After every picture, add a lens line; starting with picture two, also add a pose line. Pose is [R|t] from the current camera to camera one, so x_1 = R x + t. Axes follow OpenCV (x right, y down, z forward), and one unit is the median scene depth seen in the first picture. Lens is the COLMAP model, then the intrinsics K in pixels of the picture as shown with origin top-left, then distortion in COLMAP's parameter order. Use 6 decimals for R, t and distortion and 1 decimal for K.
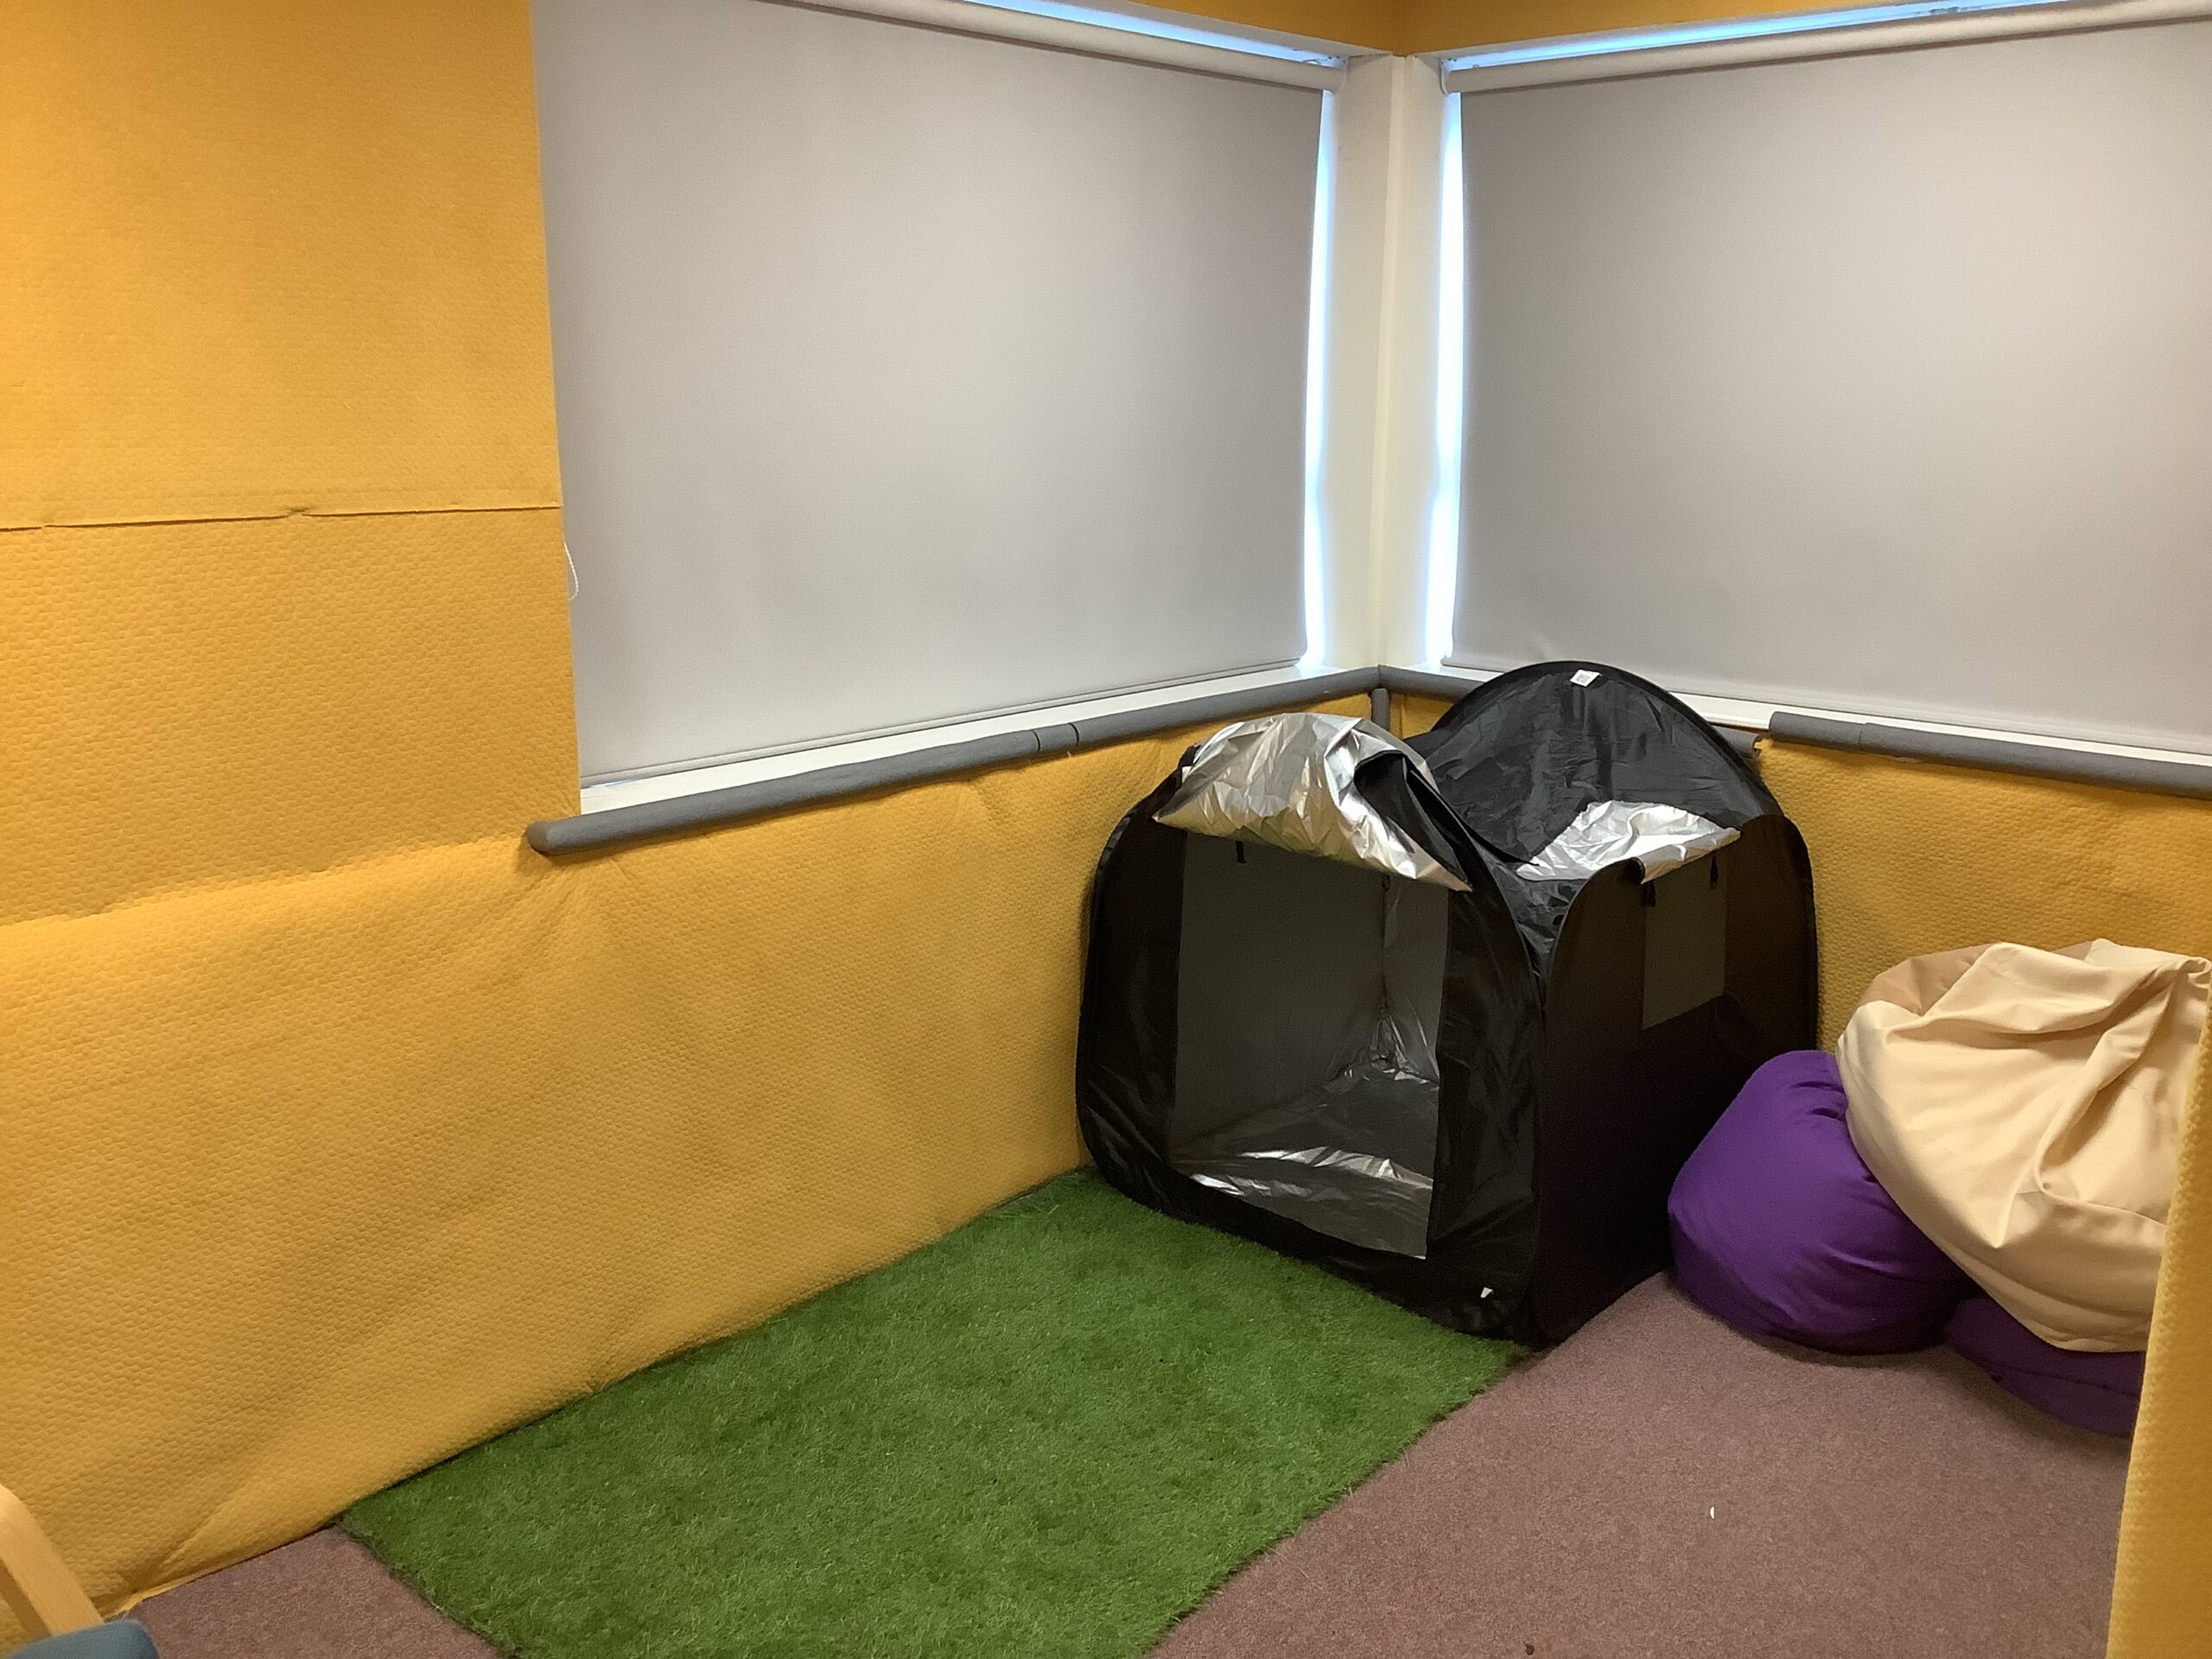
lens RADIAL K [[1991.5, 0, 1096.4], [0, 1991.5, 822.0], [0, 0, 1]] dist [0.148385, -0.322953]
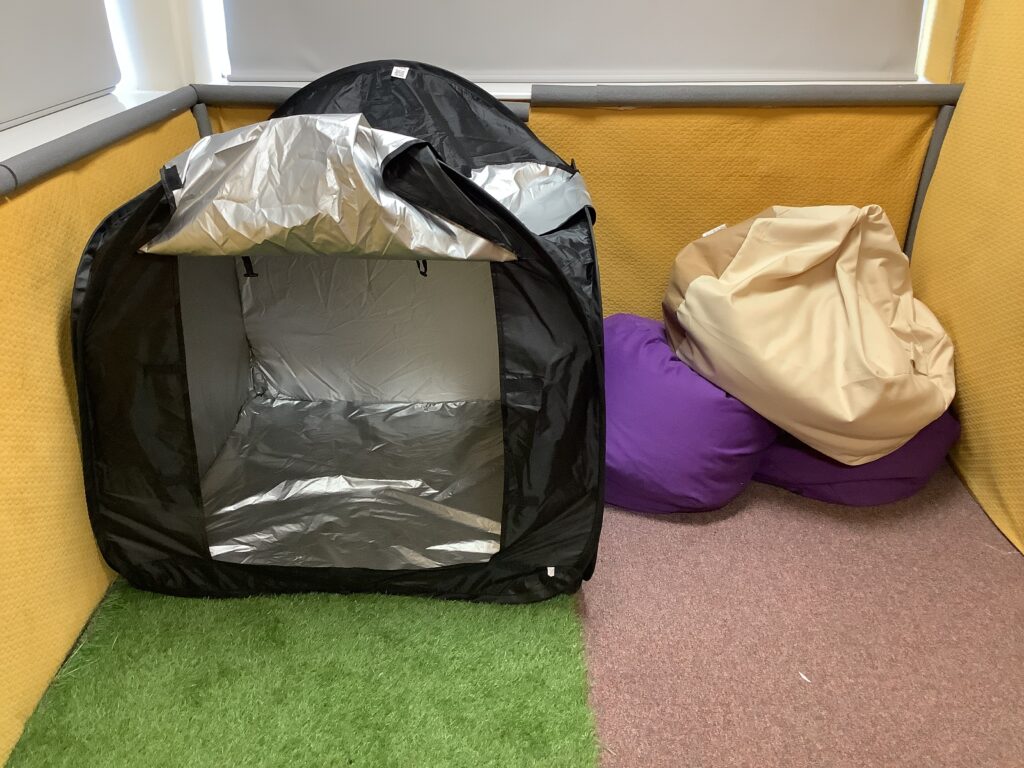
lens RADIAL K [[921.9, 0, 507.5], [0, 921.9, 380.5], [0, 0, 1]] dist [0.148385, -0.322953]
pose [[0.747860, -0.284740, 0.599690, -0.132789], [0.155900, 0.953411, 0.258270, -0.032129], [-0.645291, -0.099658, 0.757409, 0.556918]]
